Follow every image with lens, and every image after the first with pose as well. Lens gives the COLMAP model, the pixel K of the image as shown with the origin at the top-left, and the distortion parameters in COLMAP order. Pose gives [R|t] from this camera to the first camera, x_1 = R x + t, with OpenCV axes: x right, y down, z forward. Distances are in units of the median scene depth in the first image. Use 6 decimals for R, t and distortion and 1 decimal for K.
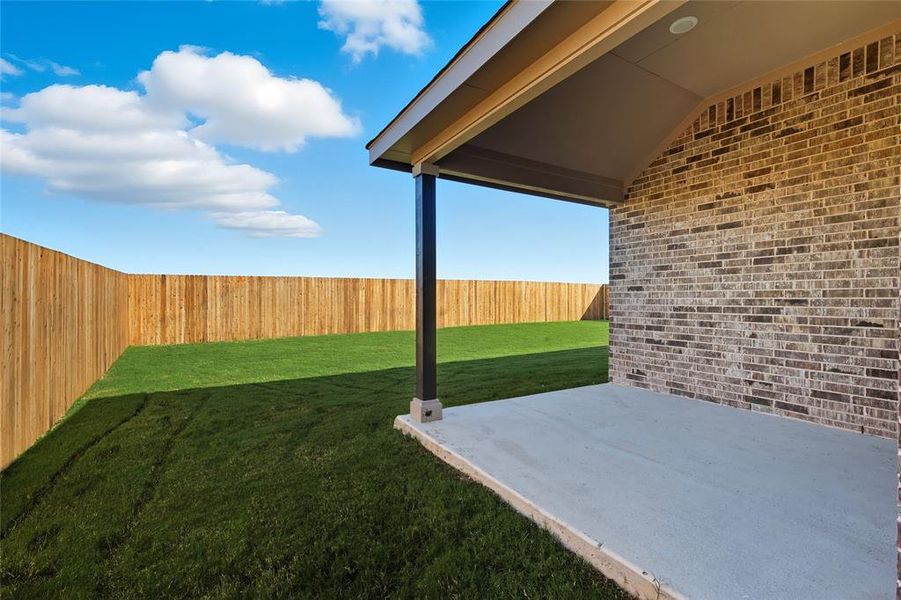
lens RADIAL K [[406.0, 0, 450.7], [0, 406.0, 294.7], [0, 0, 1]] dist [0.000911, 0.000028]
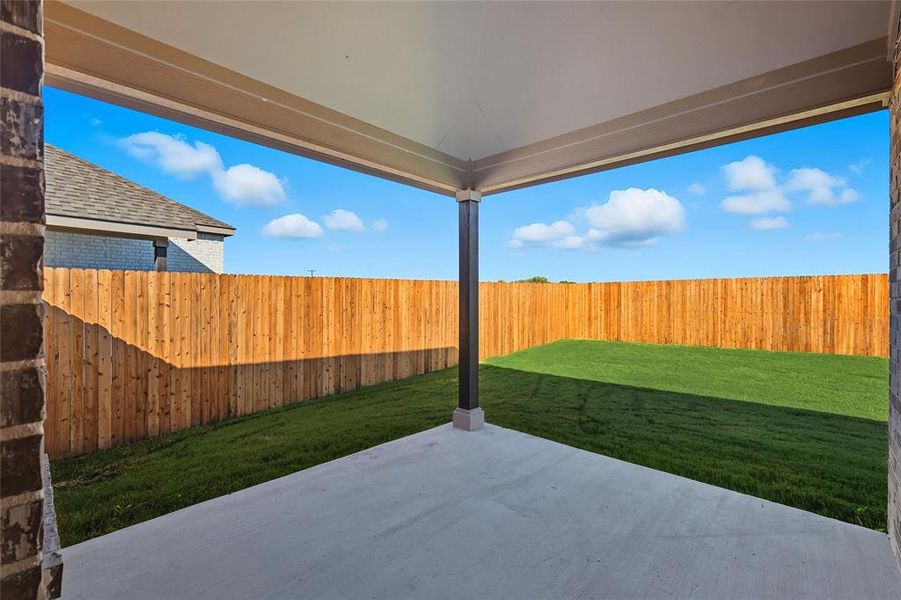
lens RADIAL K [[392.8, 0, 450.5], [0, 392.8, 300.0], [0, 0, 1]] dist [0.004091, 0.000152]
pose [[0.288565, 0.002908, -0.957456, 0.279161], [-0.002317, 0.999995, 0.002339, 0.001099], [0.957458, 0.001543, 0.288570, 0.222307]]
